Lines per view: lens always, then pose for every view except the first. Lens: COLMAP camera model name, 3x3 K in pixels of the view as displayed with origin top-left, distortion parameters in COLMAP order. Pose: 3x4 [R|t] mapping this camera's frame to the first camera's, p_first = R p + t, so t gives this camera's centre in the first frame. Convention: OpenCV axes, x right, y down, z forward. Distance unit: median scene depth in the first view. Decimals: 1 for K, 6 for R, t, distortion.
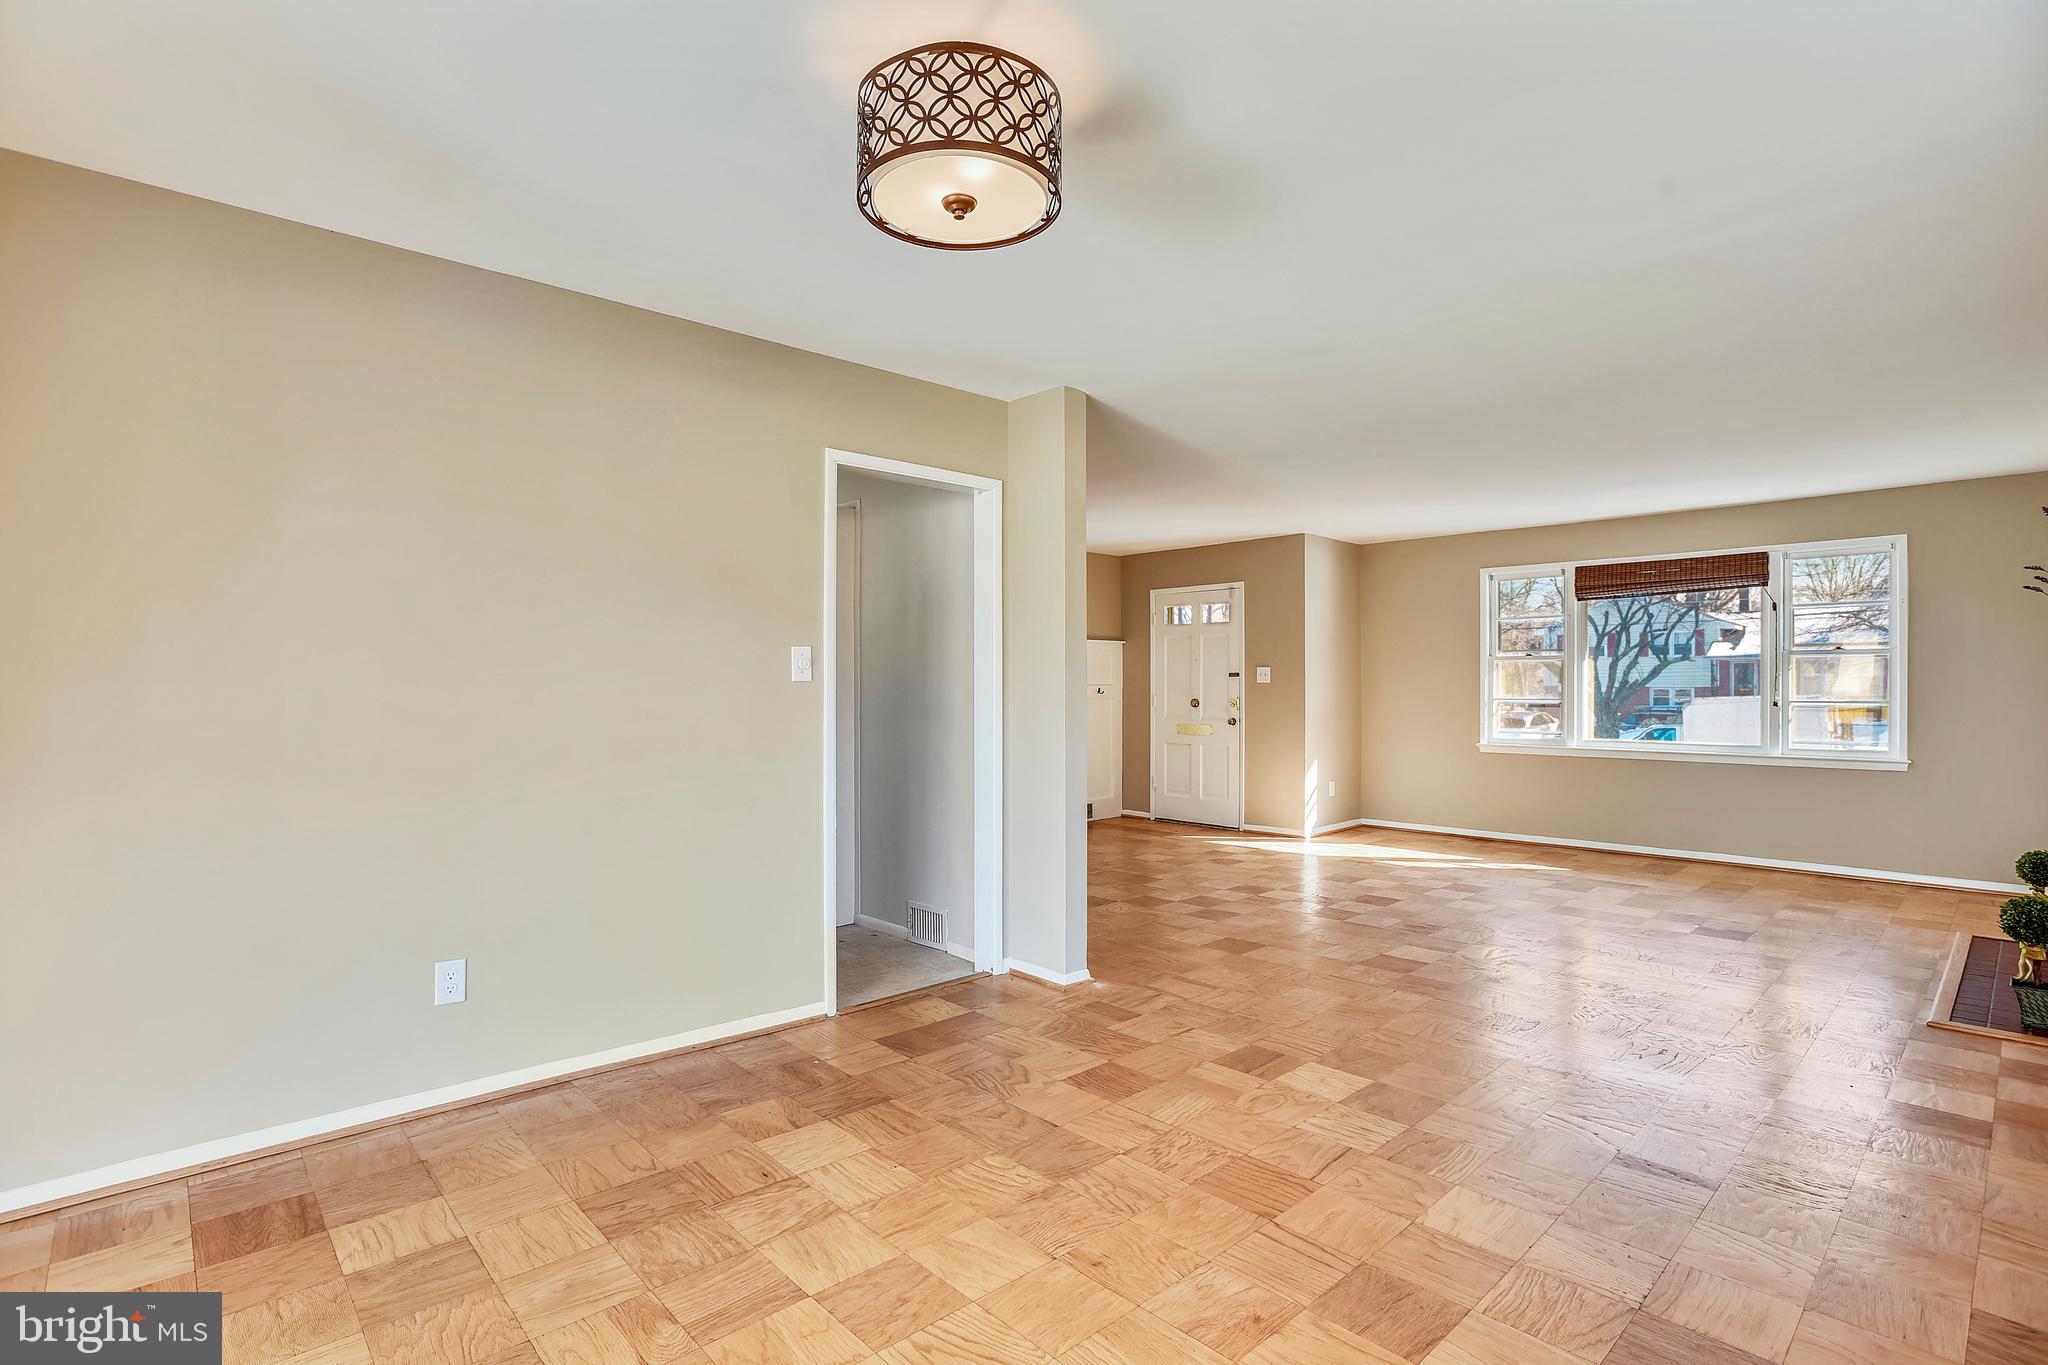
lens RADIAL K [[992.8, 0, 1017.5], [0, 992.8, 682.8], [0, 0, 1]] dist [-0.061785, 0.015572]
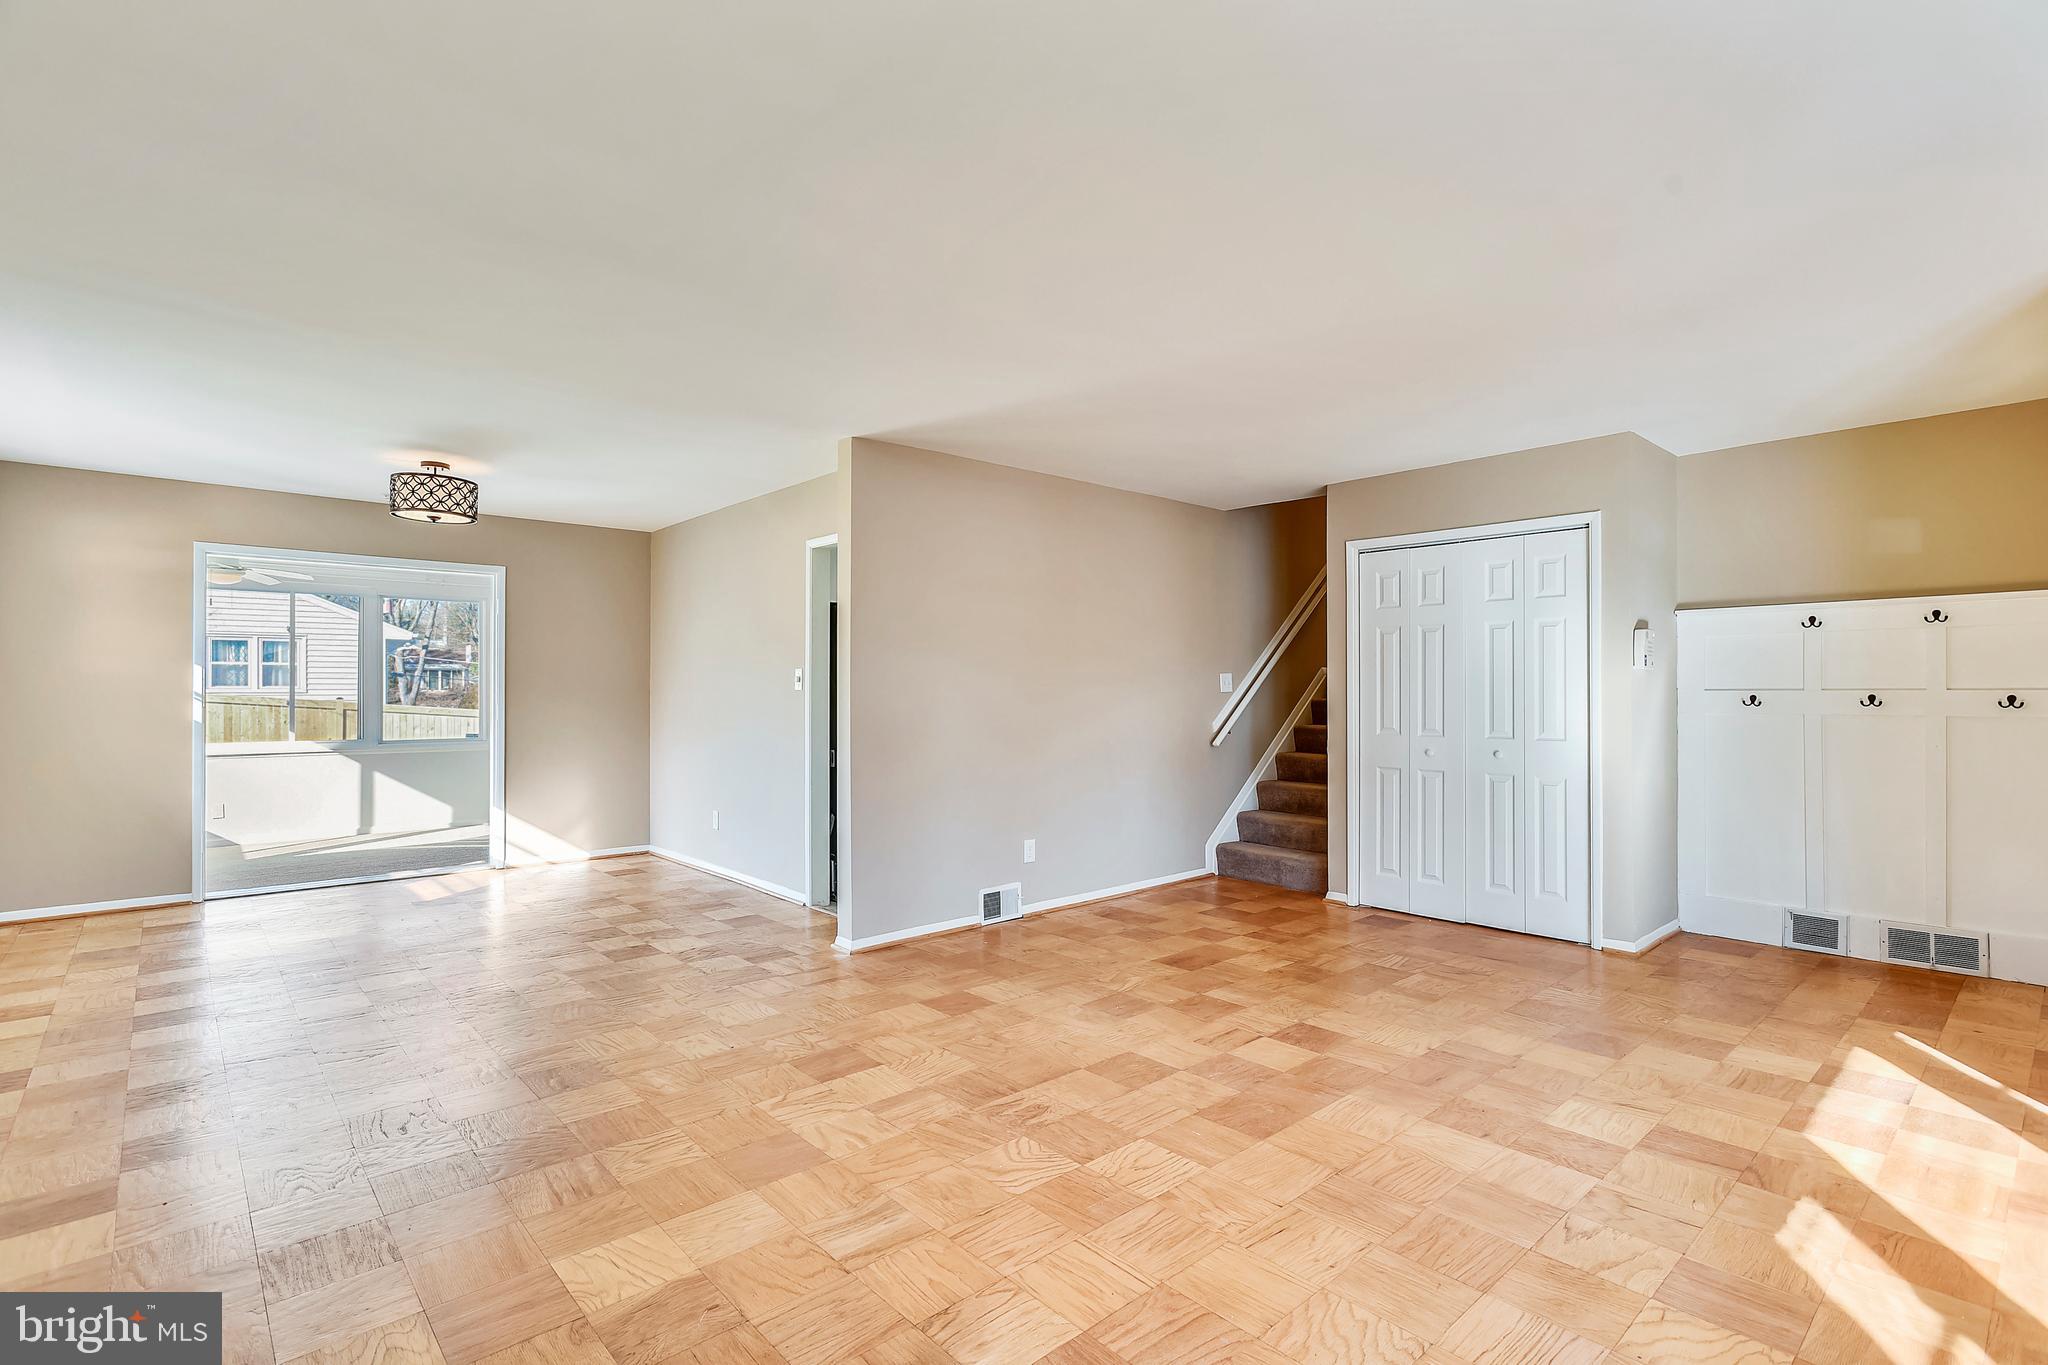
lens RADIAL K [[958.2, 0, 1023.0], [0, 958.2, 689.4], [0, 0, 1]] dist [0.002355, 0.000658]
pose [[-0.014448, -0.003974, -0.999888, 0.584280], [0.005592, 0.999976, -0.004055, 0.002141], [0.999880, -0.005650, -0.014425, 0.604305]]
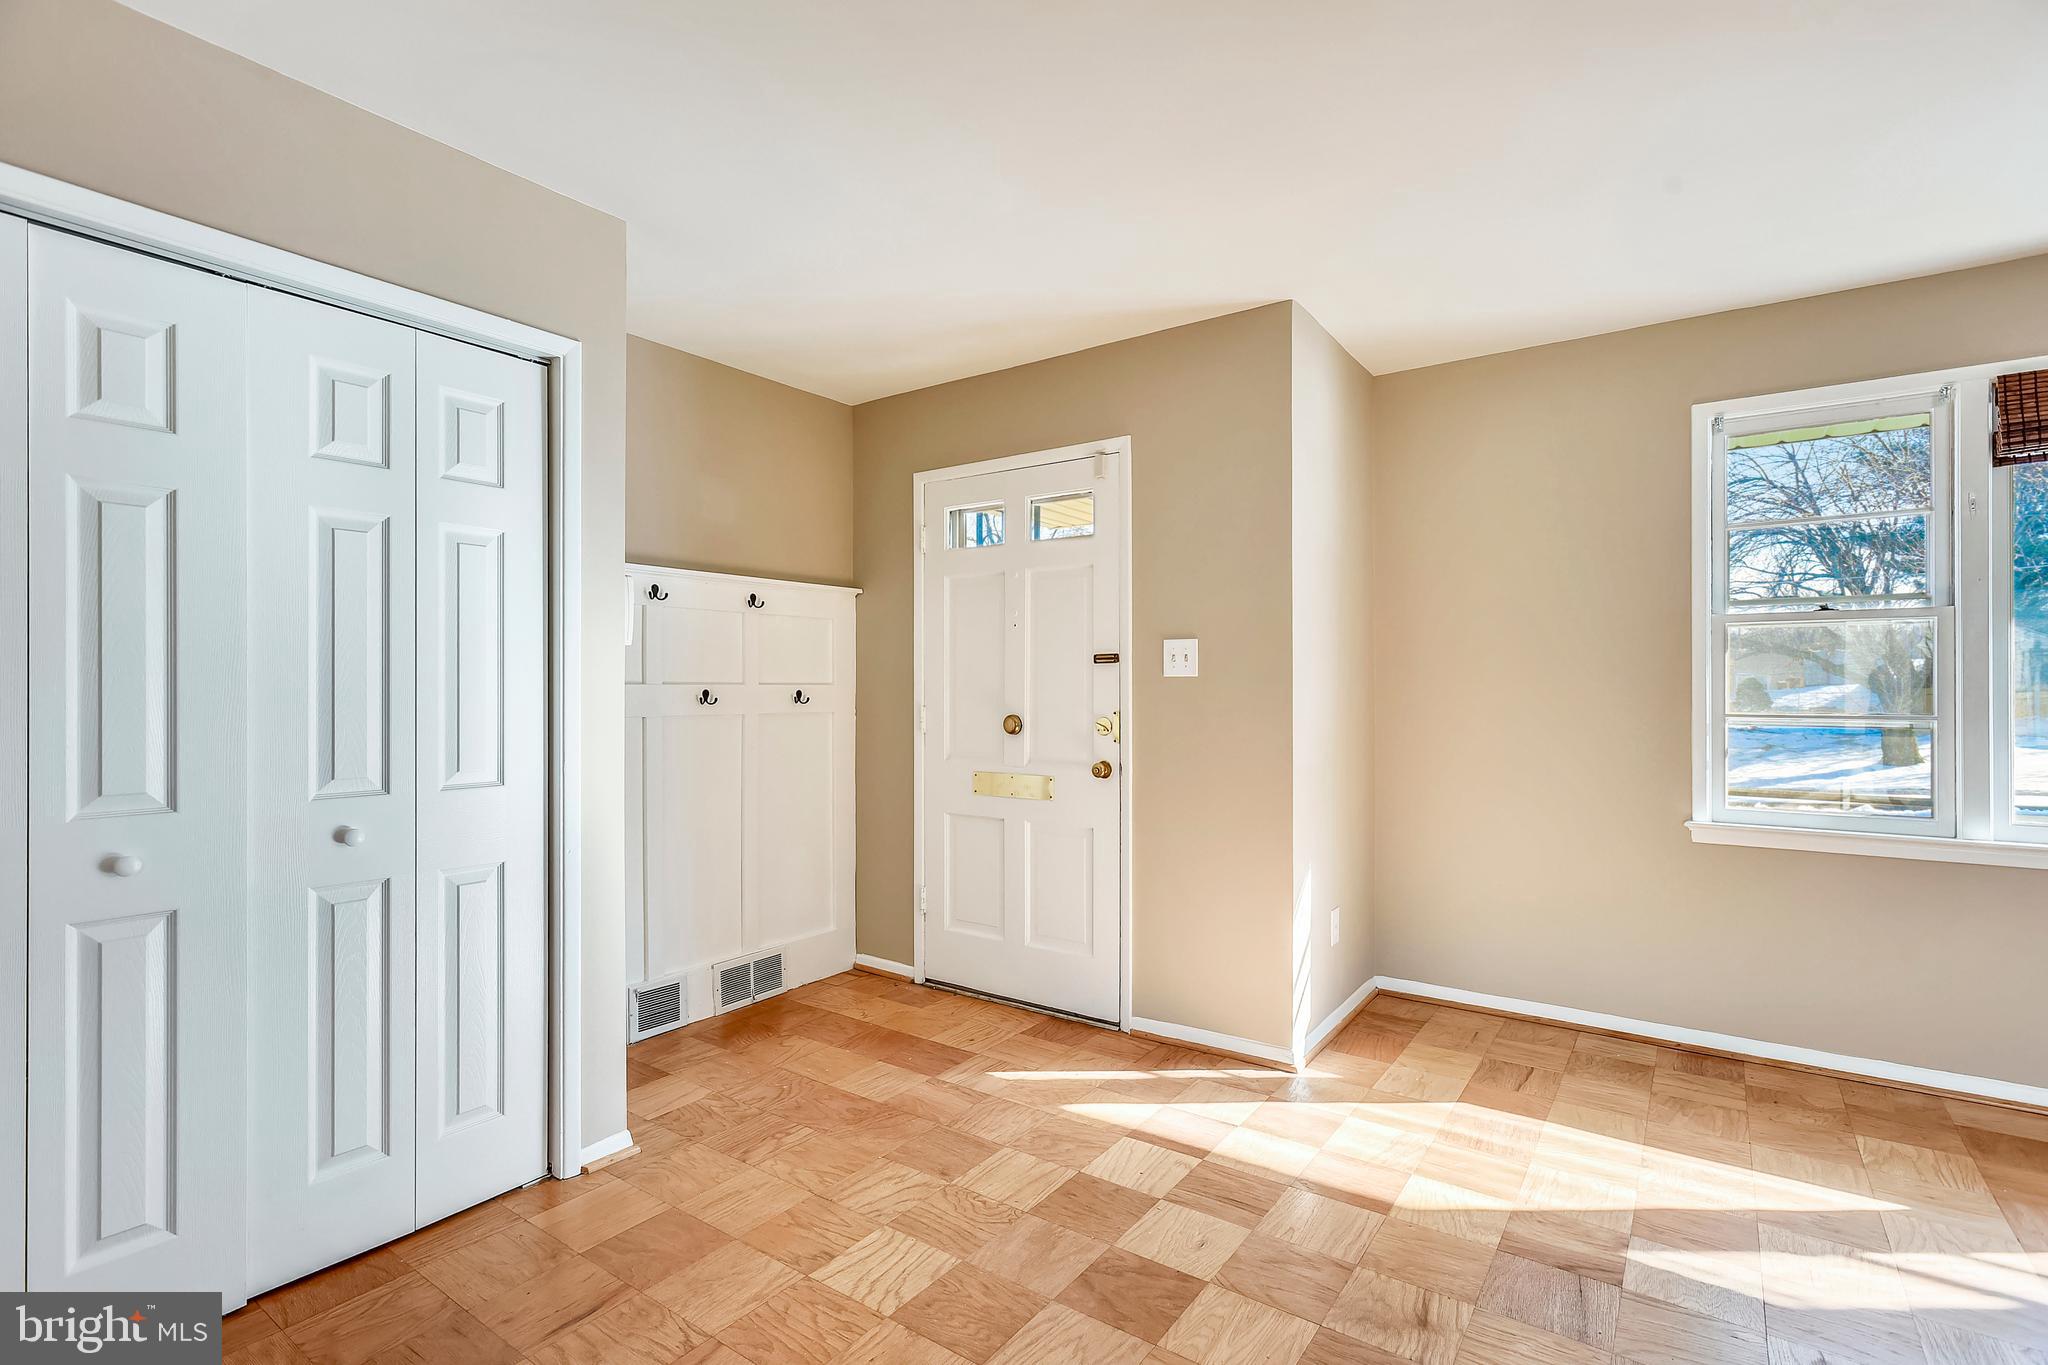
lens RADIAL K [[958.2, 0, 1021.1], [0, 958.2, 685.5], [0, 0, 1]] dist [0.002355, 0.000658]
pose [[0.978904, 0.000033, 0.204323, 0.101127], [0.000153, 1.000000, -0.000893, 0.003672], [-0.204323, 0.000905, 0.978903, 0.615476]]
